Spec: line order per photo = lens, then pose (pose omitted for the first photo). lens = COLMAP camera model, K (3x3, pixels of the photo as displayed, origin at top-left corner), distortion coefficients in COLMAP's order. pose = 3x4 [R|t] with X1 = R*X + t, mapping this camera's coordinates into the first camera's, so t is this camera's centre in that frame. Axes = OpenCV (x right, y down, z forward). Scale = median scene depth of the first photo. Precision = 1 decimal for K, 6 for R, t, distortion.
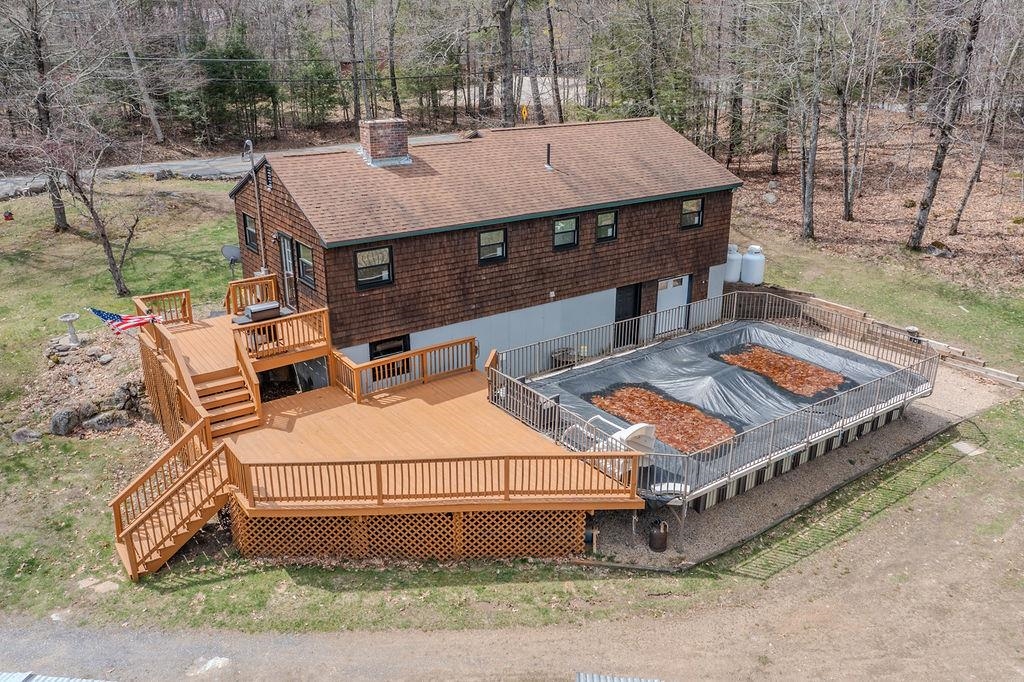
lens RADIAL K [[810.1, 0, 512.0], [0, 810.1, 341.0], [0, 0, 1]] dist [-0.015041, -0.001297]
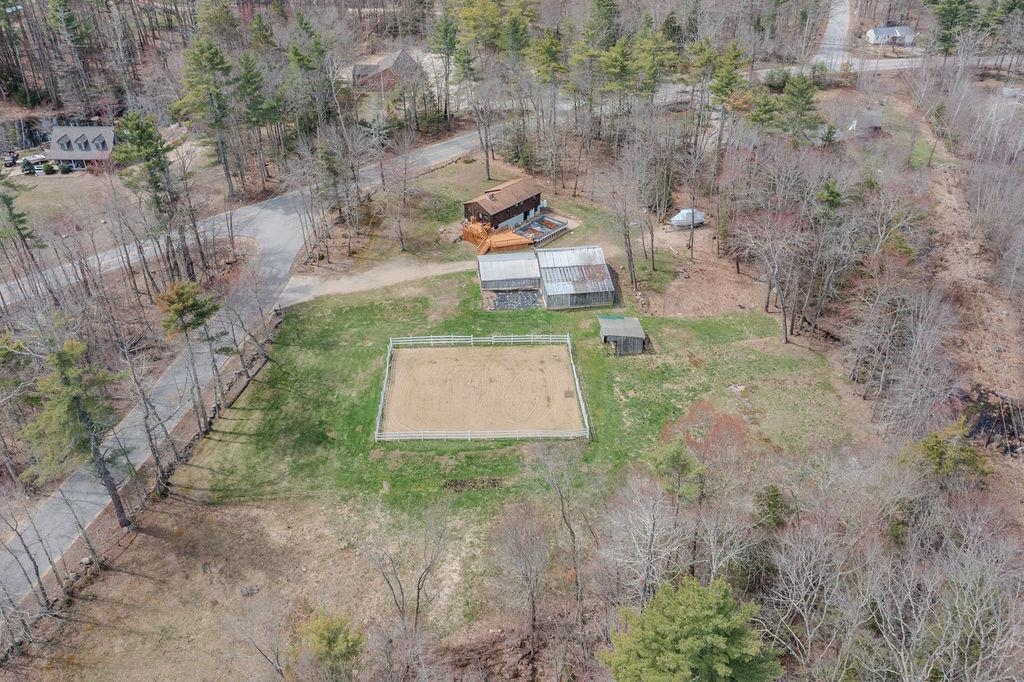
lens RADIAL K [[810.1, 0, 512.0], [0, 810.1, 341.0], [0, 0, 1]] dist [-0.015041, -0.001297]
pose [[0.973116, -0.126439, 0.192505, -1.475728], [0.080761, 0.970090, 0.228917, -0.621159], [-0.215691, -0.207216, 0.954222, -5.907990]]
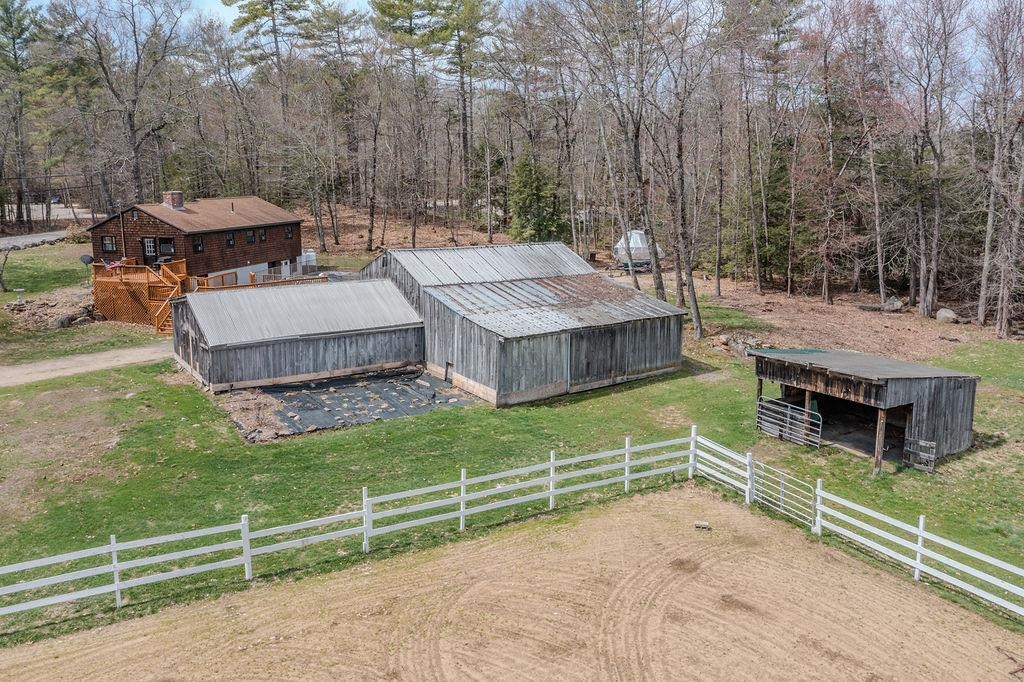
lens RADIAL K [[810.1, 0, 512.0], [0, 810.1, 341.0], [0, 0, 1]] dist [-0.015041, -0.001297]
pose [[0.758159, -0.131818, 0.638607, -0.986518], [0.232236, 0.969721, -0.075547, 0.569315], [-0.609312, 0.205584, 0.765816, -1.351076]]
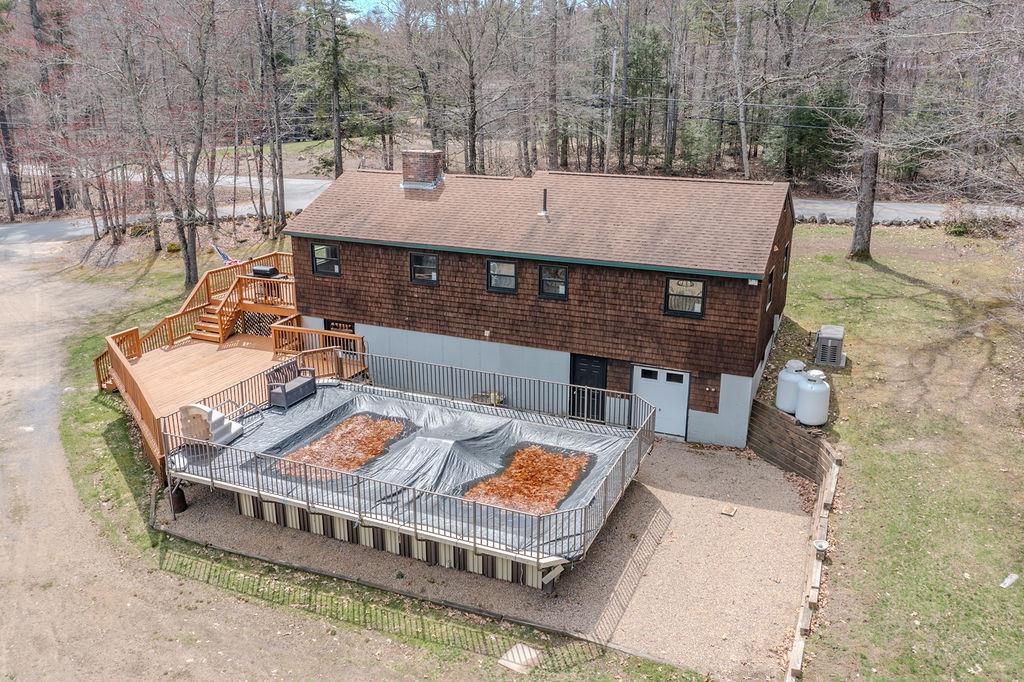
lens RADIAL K [[810.1, 0, 512.0], [0, 810.1, 341.0], [0, 0, 1]] dist [-0.015041, -0.001297]
pose [[0.519723, 0.262123, -0.813130, 0.951309], [-0.303537, 0.946326, 0.111050, -0.182270], [0.798595, 0.189100, 0.571391, 0.485436]]
